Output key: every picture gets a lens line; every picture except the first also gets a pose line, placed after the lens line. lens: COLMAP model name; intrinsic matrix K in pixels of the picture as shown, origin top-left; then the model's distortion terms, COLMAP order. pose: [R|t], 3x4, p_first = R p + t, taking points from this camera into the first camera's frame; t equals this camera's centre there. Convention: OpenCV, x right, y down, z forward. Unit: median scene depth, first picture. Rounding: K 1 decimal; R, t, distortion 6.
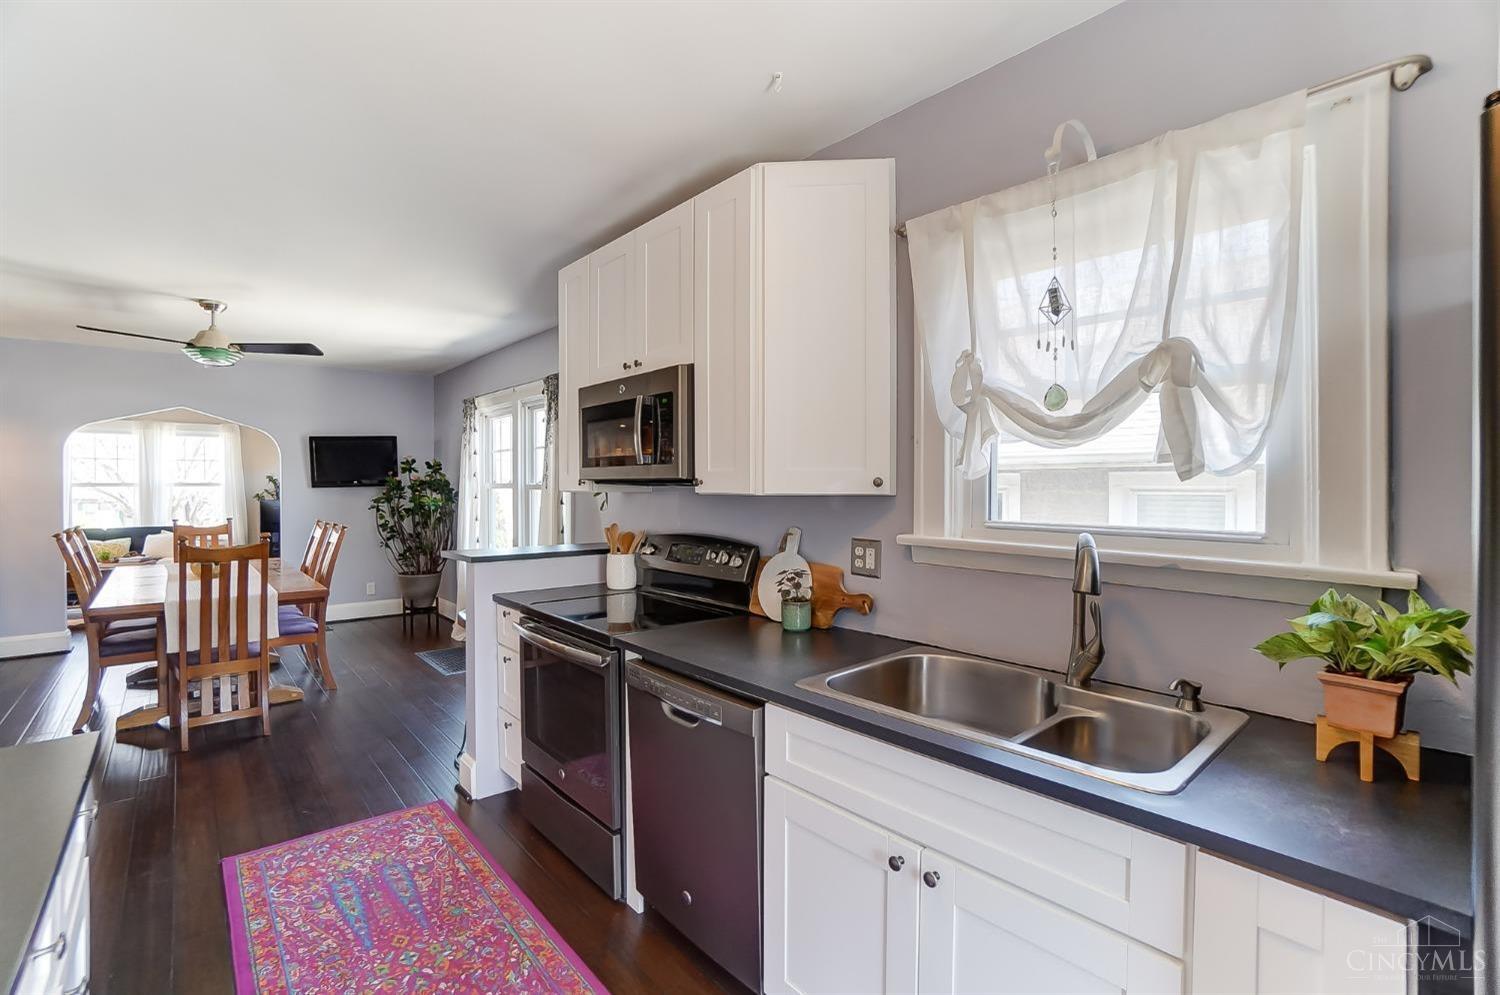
lens RADIAL K [[665.5, 0, 749.1], [0, 665.5, 489.8], [0, 0, 1]] dist [-0.017043, 0.000450]
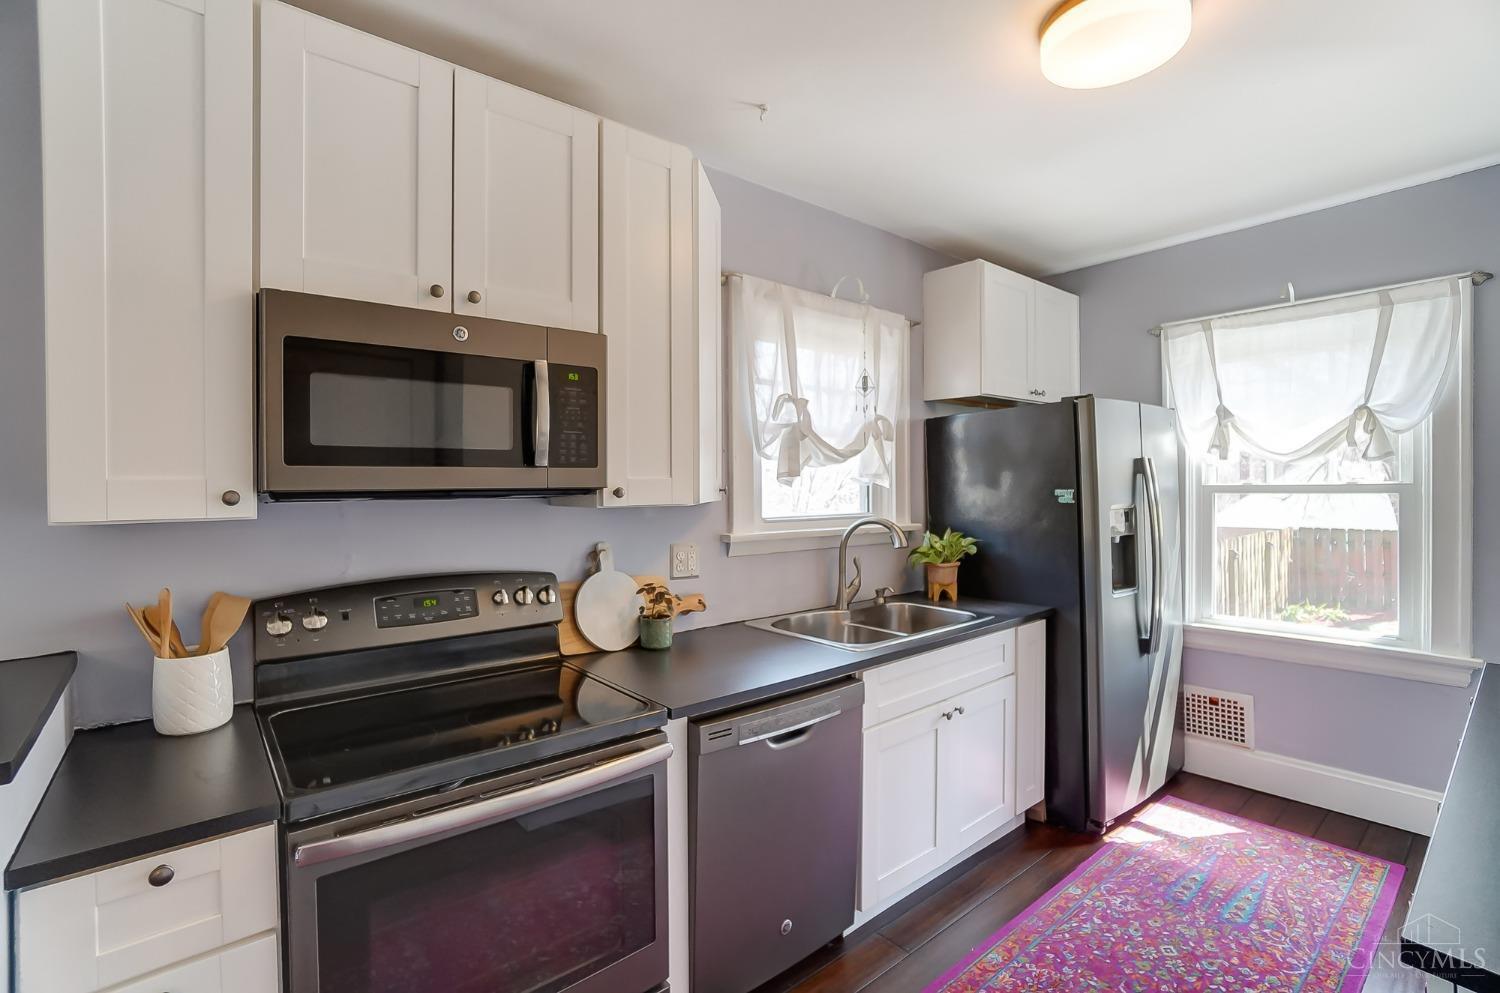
lens RADIAL K [[665.5, 0, 744.7], [0, 665.5, 490.9], [0, 0, 1]] dist [-0.017043, 0.000450]
pose [[0.048686, -0.012136, 0.998740, -1.033086], [0.014837, 0.999825, 0.011426, -0.024156], [-0.998704, 0.014262, 0.048857, 0.994377]]
